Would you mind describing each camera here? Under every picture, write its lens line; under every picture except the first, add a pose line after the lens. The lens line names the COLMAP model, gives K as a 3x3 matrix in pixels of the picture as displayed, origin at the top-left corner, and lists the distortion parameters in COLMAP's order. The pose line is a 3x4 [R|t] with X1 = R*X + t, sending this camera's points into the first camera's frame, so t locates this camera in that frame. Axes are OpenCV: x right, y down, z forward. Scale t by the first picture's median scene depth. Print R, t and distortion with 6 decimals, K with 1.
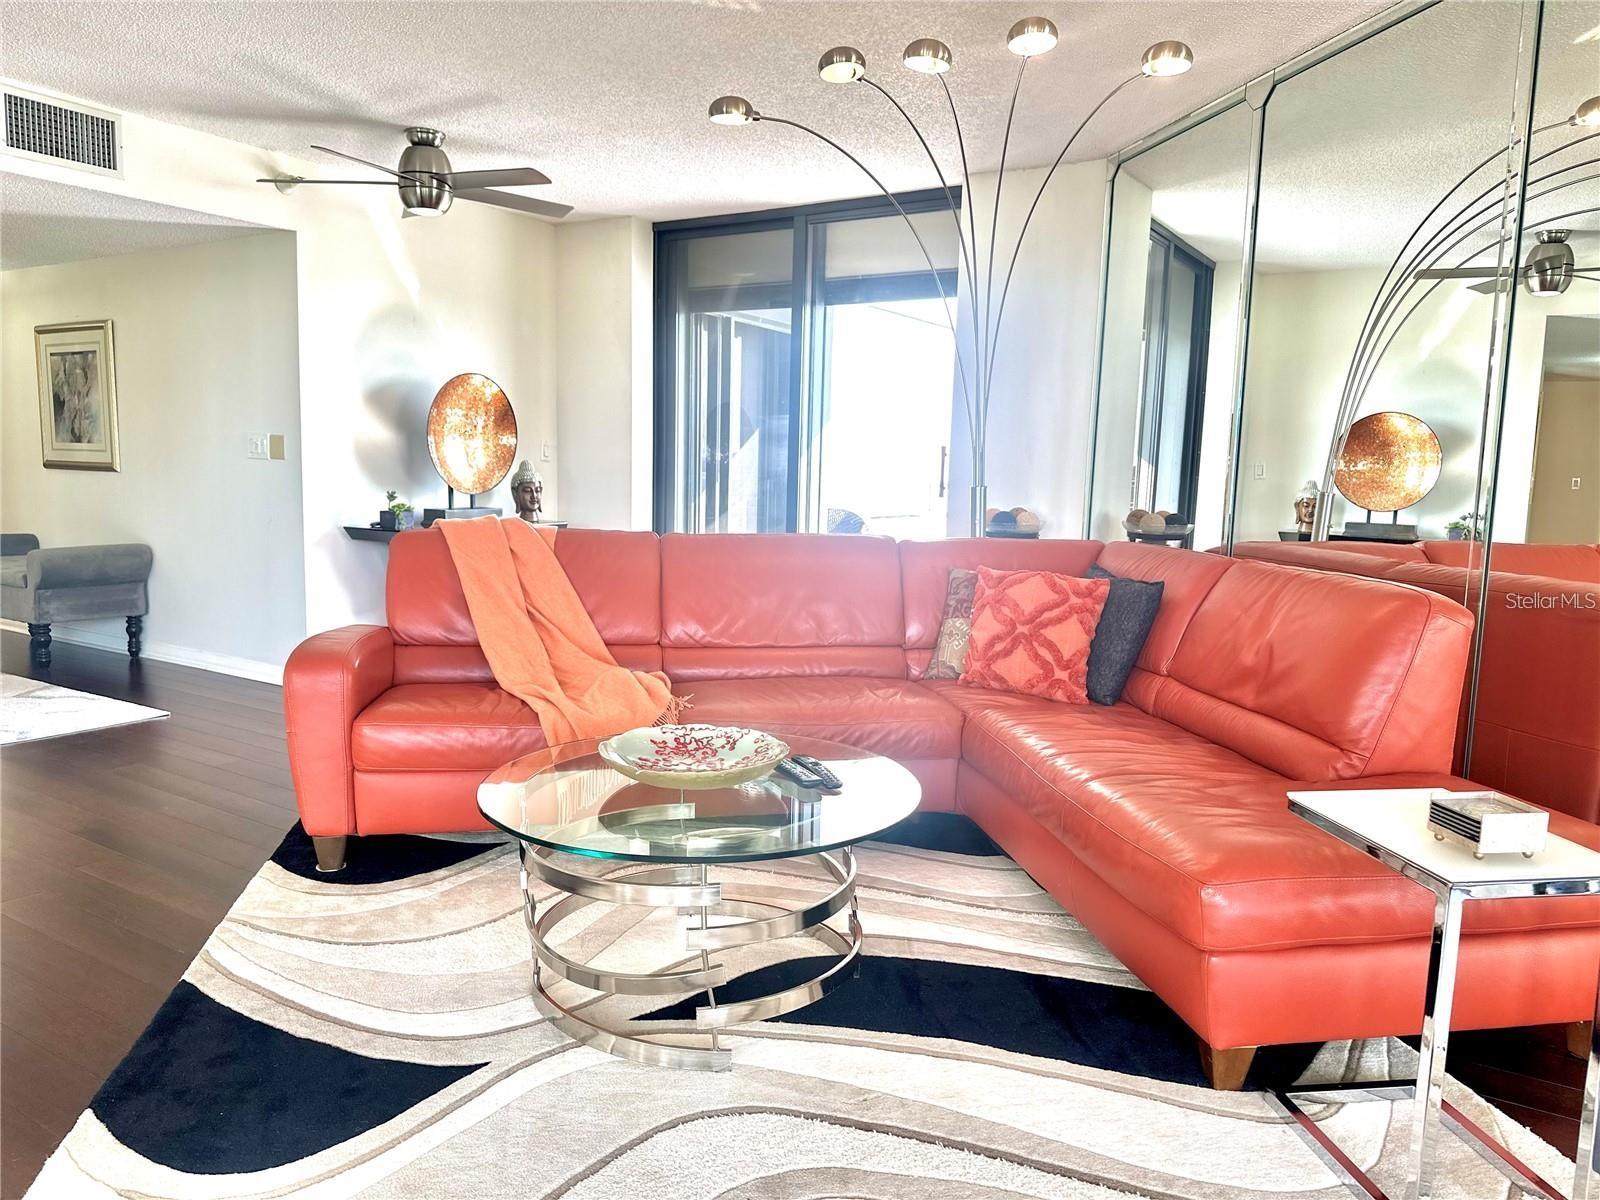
lens RADIAL K [[1109.9, 0, 800.0], [0, 1109.9, 600.0], [0, 0, 1]] dist [0.027003, -0.035307]
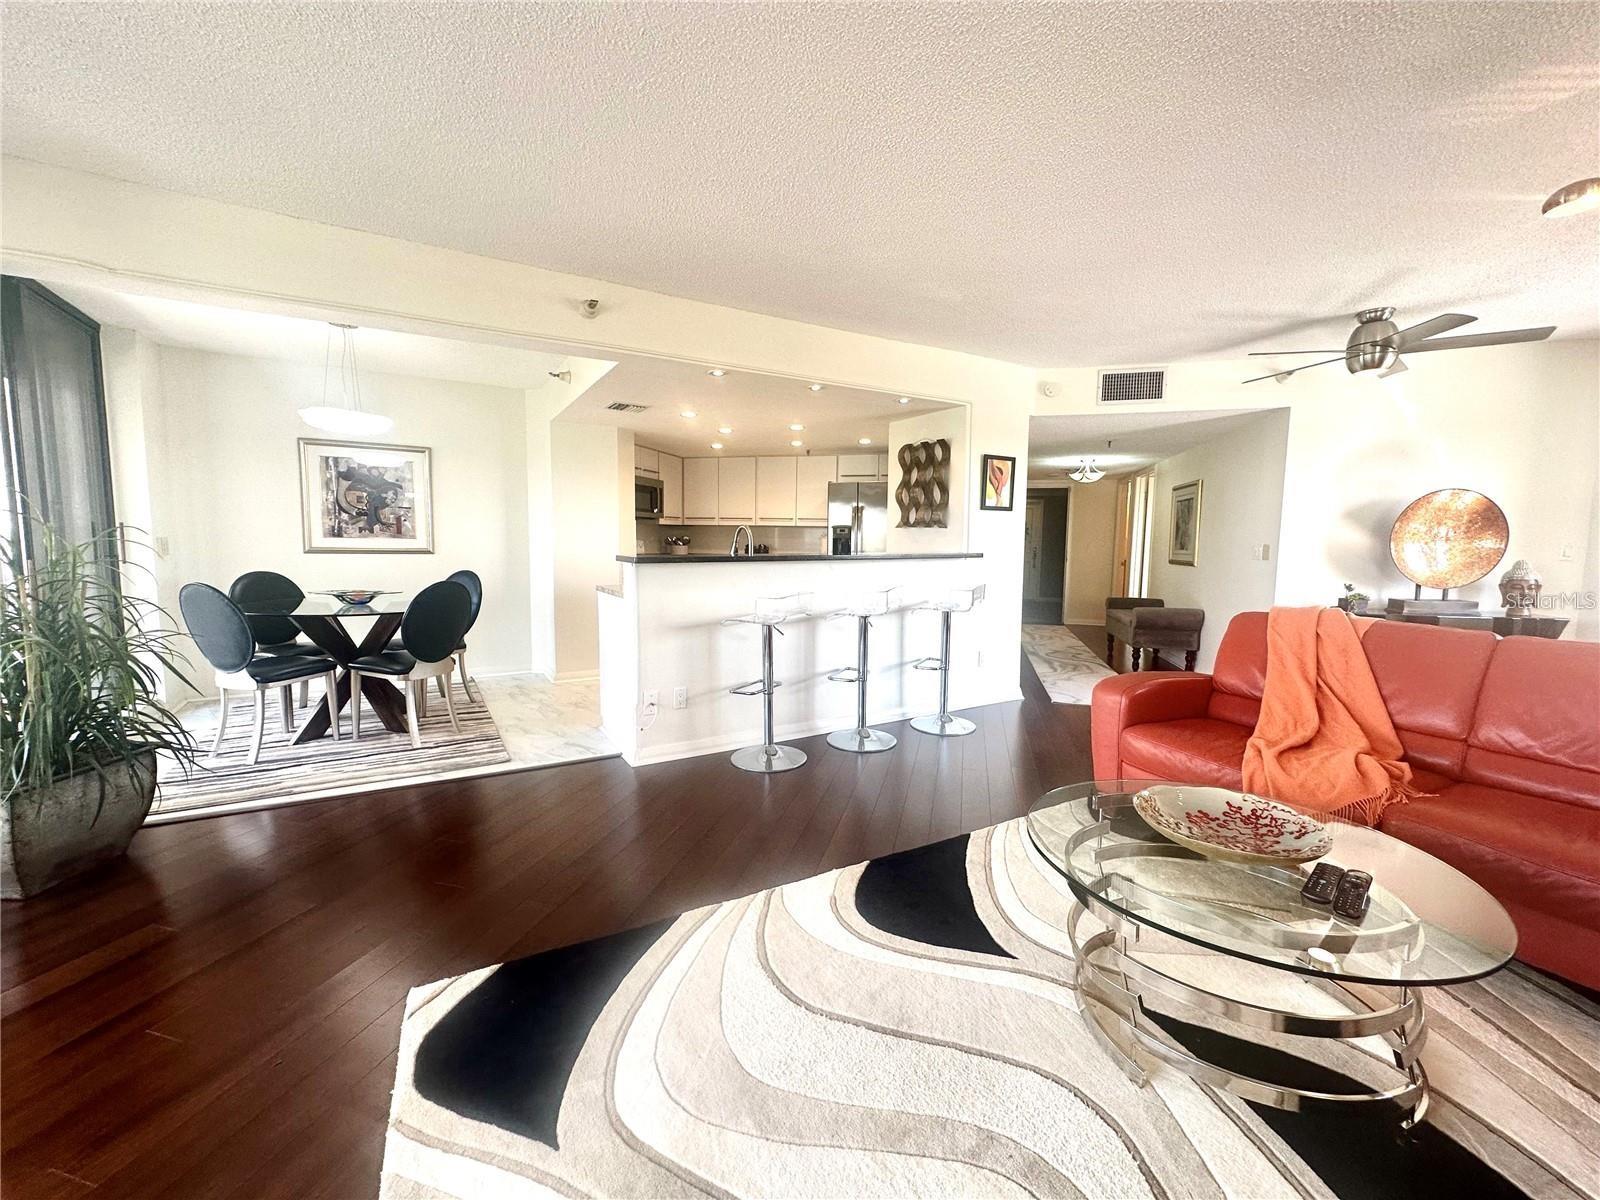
lens RADIAL K [[632.0, 0, 800.0], [0, 632.0, 600.0], [0, 0, 1]] dist [-0.014837, 0.000075]
pose [[0.287798, 0.063153, -0.955607, 0.187378], [-0.116388, 0.992734, 0.030554, -0.028689], [0.950592, 0.102428, 0.293057, 0.181392]]
